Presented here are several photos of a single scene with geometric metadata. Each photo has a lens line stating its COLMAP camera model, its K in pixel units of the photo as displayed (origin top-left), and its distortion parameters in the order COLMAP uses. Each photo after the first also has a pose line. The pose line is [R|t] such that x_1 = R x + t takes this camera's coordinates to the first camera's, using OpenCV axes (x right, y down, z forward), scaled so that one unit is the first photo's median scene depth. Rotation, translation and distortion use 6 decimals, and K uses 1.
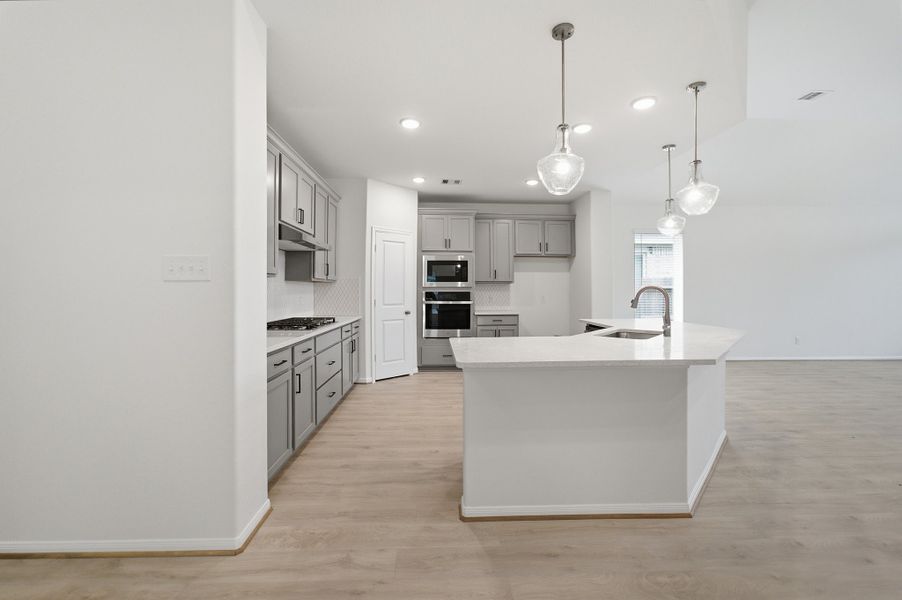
lens RADIAL K [[383.8, 0, 445.5], [0, 383.8, 279.7], [0, 0, 1]] dist [0.000106, -0.000078]
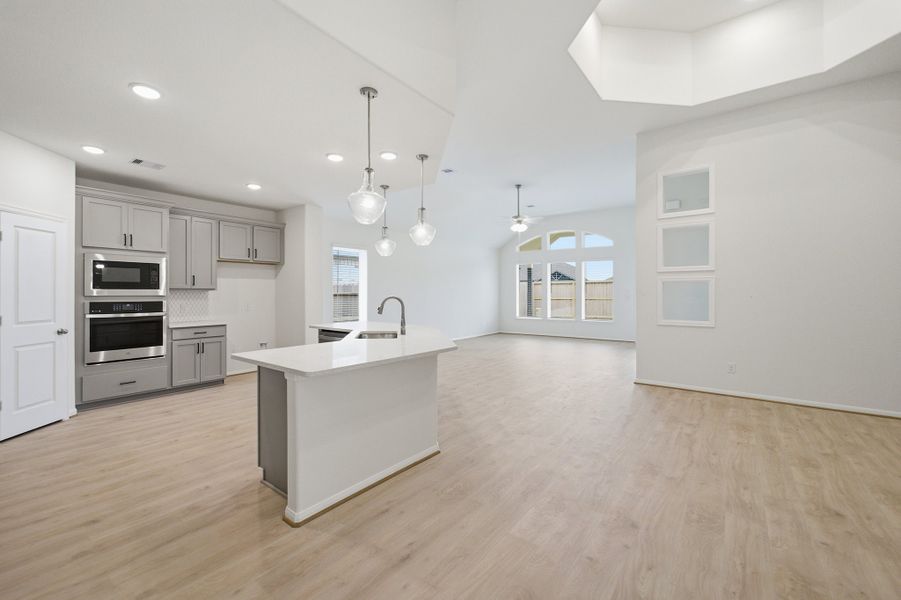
lens RADIAL K [[372.4, 0, 452.3], [0, 372.4, 291.2], [0, 0, 1]] dist [-0.000611, -0.000172]
pose [[0.633214, -0.000902, 0.773977, -0.164485], [-0.017972, 0.999713, 0.015869, -0.013528], [-0.773768, -0.023958, 0.633015, 0.015501]]
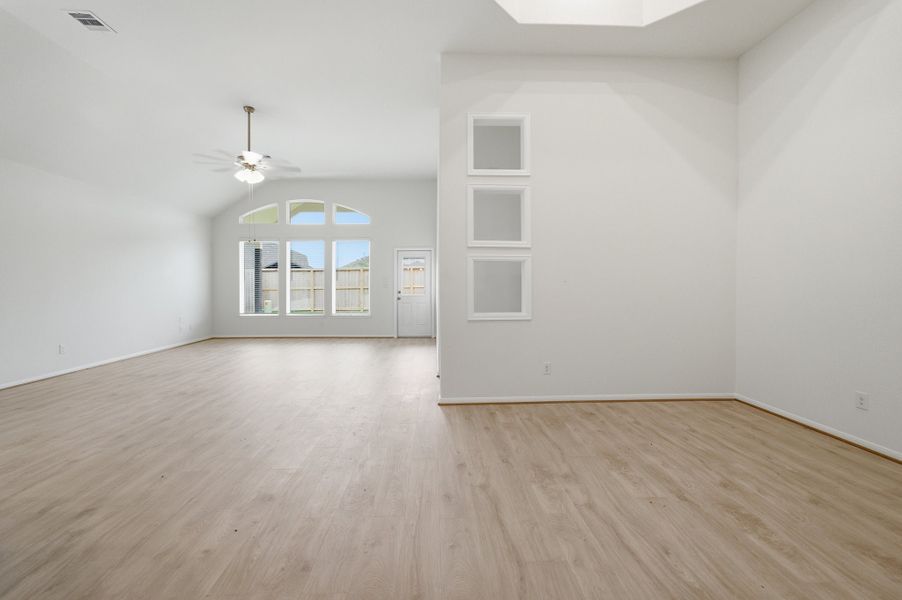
lens RADIAL K [[383.8, 0, 445.5], [0, 383.8, 279.7], [0, 0, 1]] dist [0.000106, -0.000078]
pose [[0.008930, 0.007640, 0.999931, 0.160965], [-0.026755, 0.999615, -0.007399, 0.008357], [-0.999602, -0.026687, 0.009131, 0.230889]]
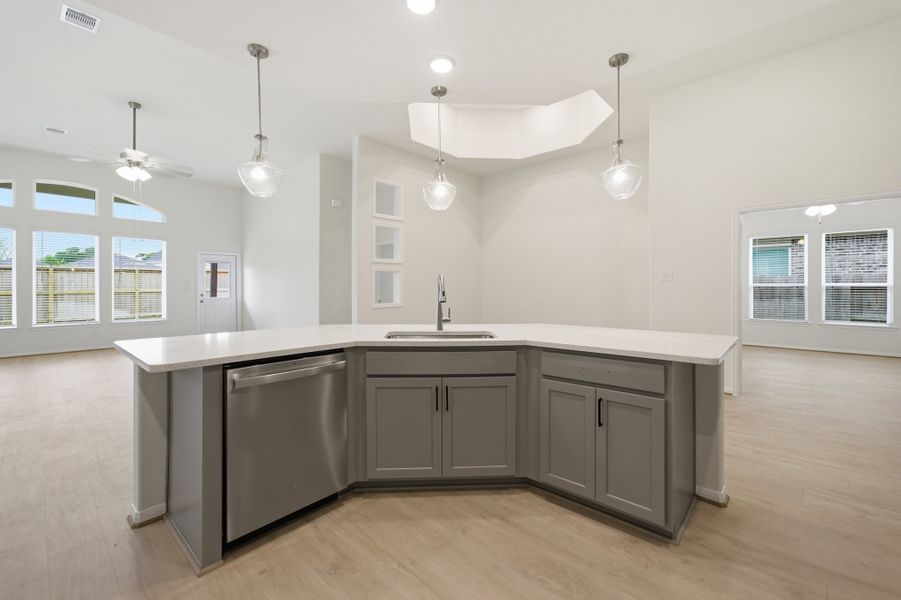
lens RADIAL K [[386.2, 0, 445.5], [0, 386.2, 284.7], [0, 0, 1]] dist [0.000596, 0.000052]
pose [[-0.714797, 0.002365, 0.699328, -0.050814], [-0.016551, 0.999657, -0.020298, 0.025539], [-0.699136, -0.026083, -0.714513, 0.812017]]
